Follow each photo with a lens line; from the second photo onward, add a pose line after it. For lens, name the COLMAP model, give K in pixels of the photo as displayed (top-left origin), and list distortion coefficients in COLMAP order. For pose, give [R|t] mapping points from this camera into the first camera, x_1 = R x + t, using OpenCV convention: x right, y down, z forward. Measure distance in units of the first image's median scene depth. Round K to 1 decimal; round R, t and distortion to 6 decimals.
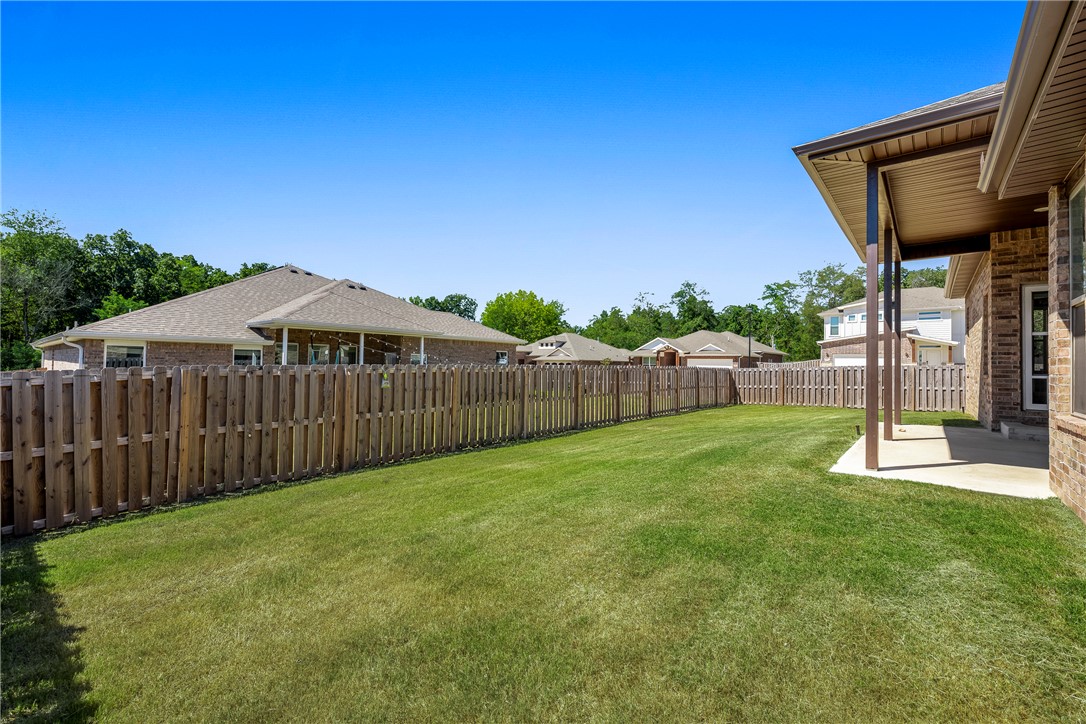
lens RADIAL K [[455.5, 0, 534.3], [0, 455.5, 355.3], [0, 0, 1]] dist [-0.005120, -0.000564]
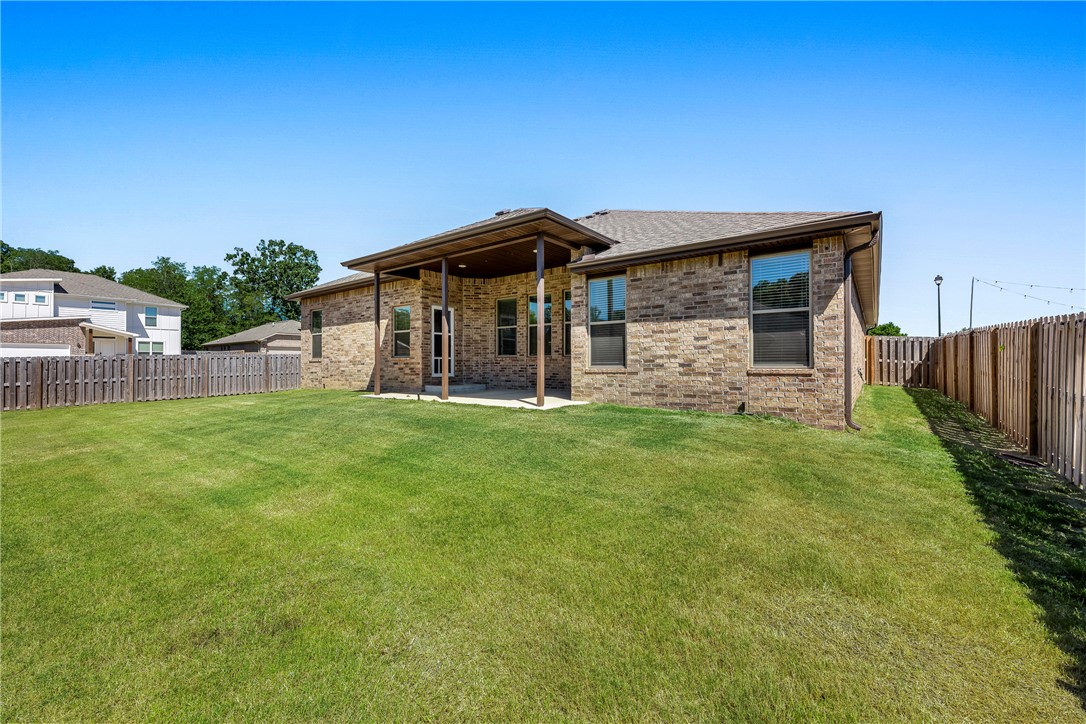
lens RADIAL K [[437.5, 0, 540.8], [0, 437.5, 363.9], [0, 0, 1]] dist [-0.006557, -0.000341]
pose [[-0.073271, -0.014002, 0.997214, -0.198036], [-0.018756, 0.999744, 0.012660, 0.013573], [-0.997136, -0.017776, -0.073515, 0.233181]]
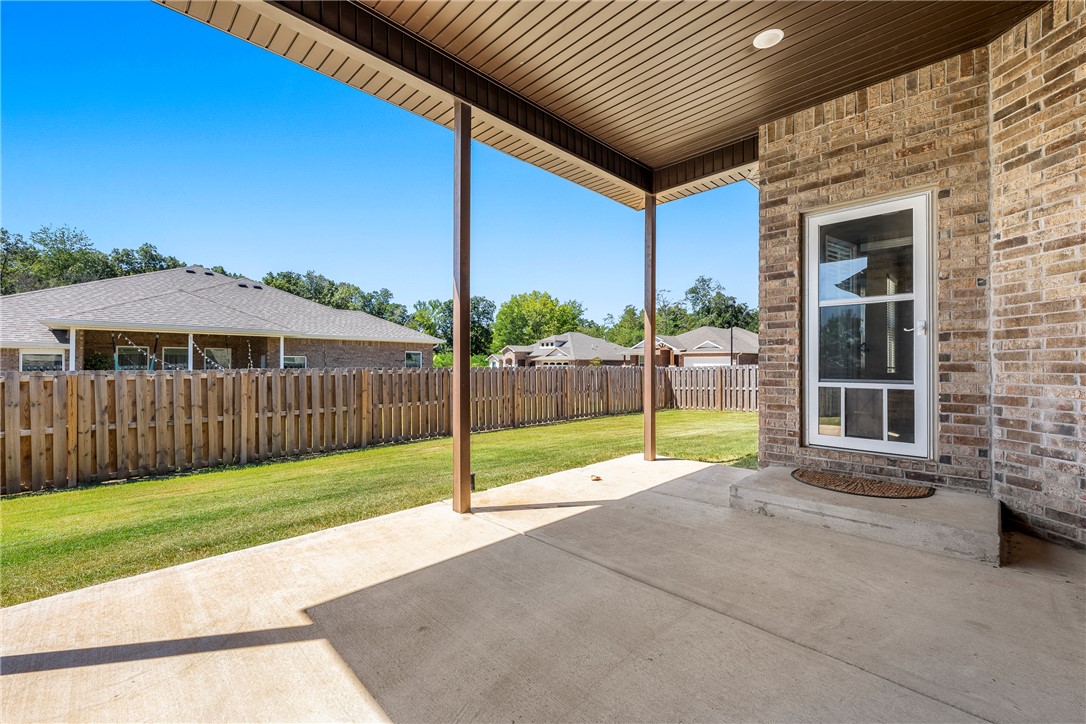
lens RADIAL K [[437.5, 0, 539.8], [0, 437.5, 362.1], [0, 0, 1]] dist [-0.006557, -0.000341]
pose [[0.995891, -0.013723, -0.089515, 0.266427], [0.015061, 0.999784, 0.014292, 0.002942], [0.089299, -0.015581, 0.995883, 0.147886]]
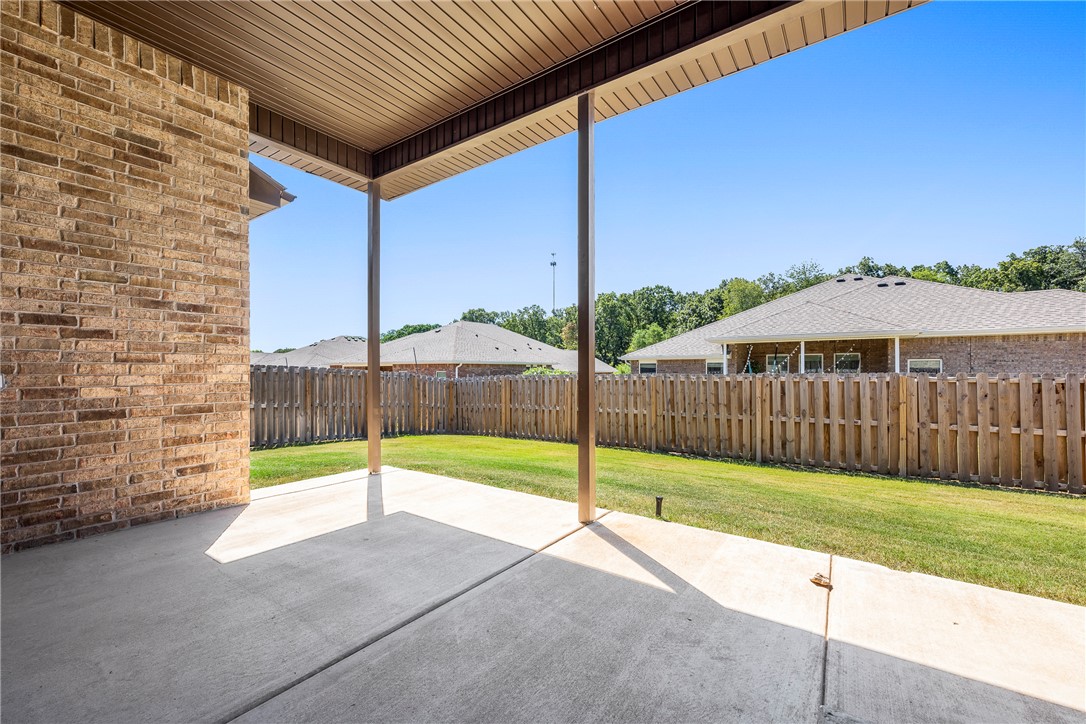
lens RADIAL K [[437.5, 0, 533.8], [0, 437.5, 368.0], [0, 0, 1]] dist [-0.006557, -0.000341]
pose [[0.095404, -0.018700, -0.995263, 0.346481], [0.023571, 0.999586, -0.016522, 0.006599], [0.995160, -0.021883, 0.095805, 0.239795]]
